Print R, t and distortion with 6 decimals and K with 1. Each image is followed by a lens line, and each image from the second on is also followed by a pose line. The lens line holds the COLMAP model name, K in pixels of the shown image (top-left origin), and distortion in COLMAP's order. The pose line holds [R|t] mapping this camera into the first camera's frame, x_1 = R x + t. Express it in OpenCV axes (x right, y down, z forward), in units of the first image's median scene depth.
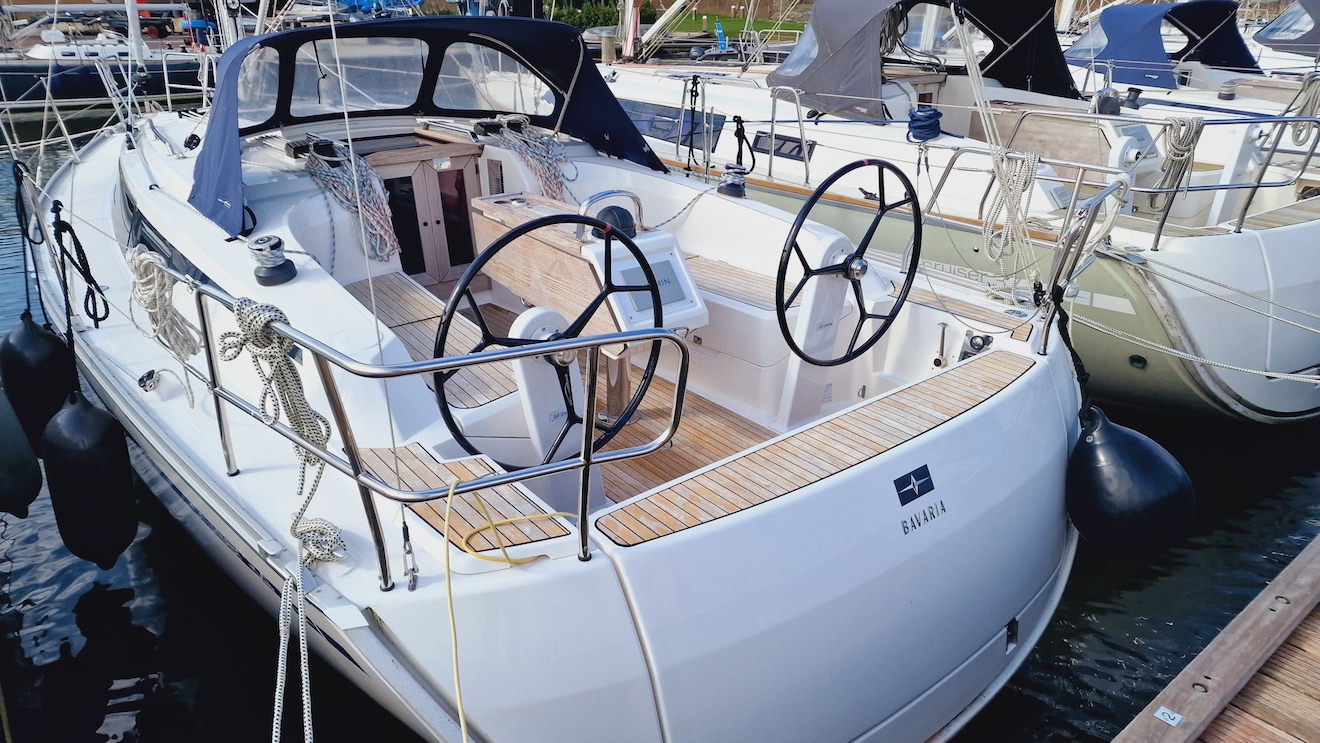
lens RADIAL K [[875.9, 0, 660.0], [0, 875.9, 371.5], [0, 0, 1]] dist [0.099287, 0.000360]
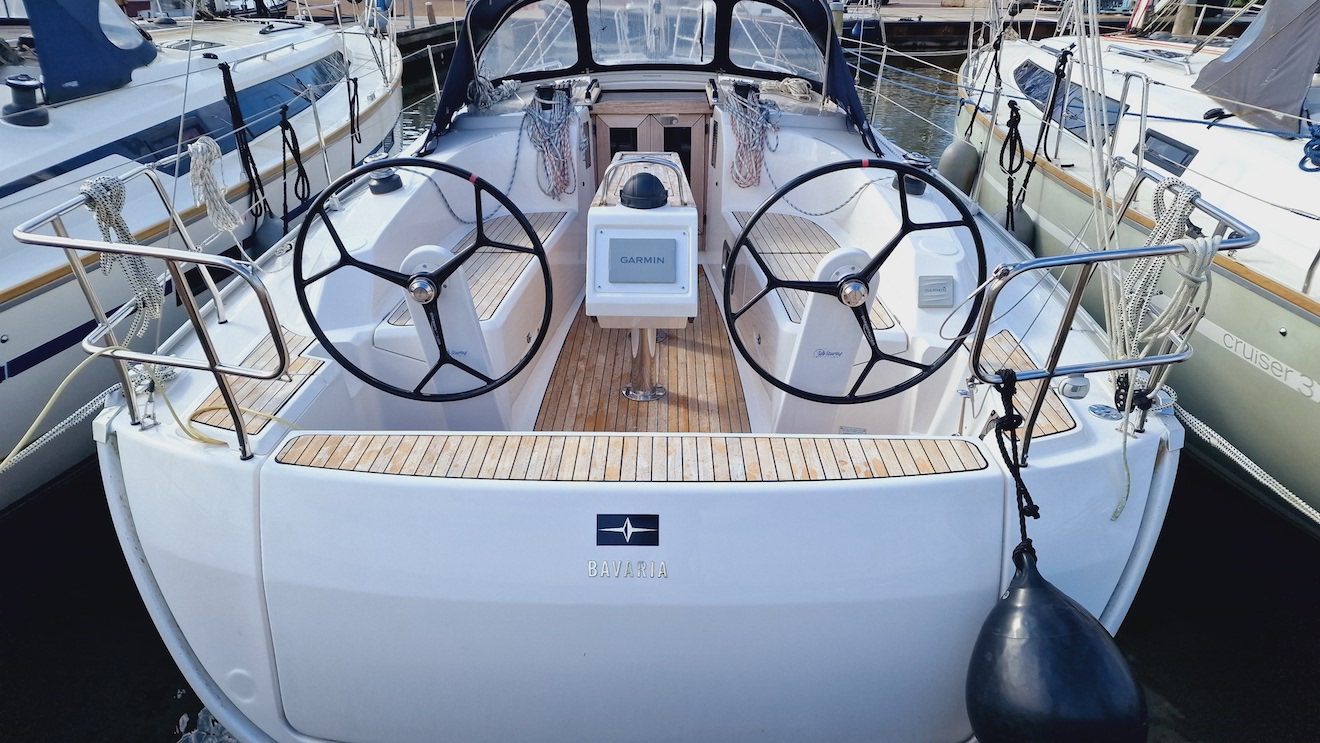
lens RADIAL K [[914.8, 0, 660.0], [0, 914.8, 371.5], [0, 0, 1]] dist [0.055929, 0.000582]
pose [[0.783104, 0.269733, -0.560350, 0.532848], [-0.256106, 0.960966, 0.104660, -0.083495], [0.566708, 0.061549, 0.821617, 0.192338]]
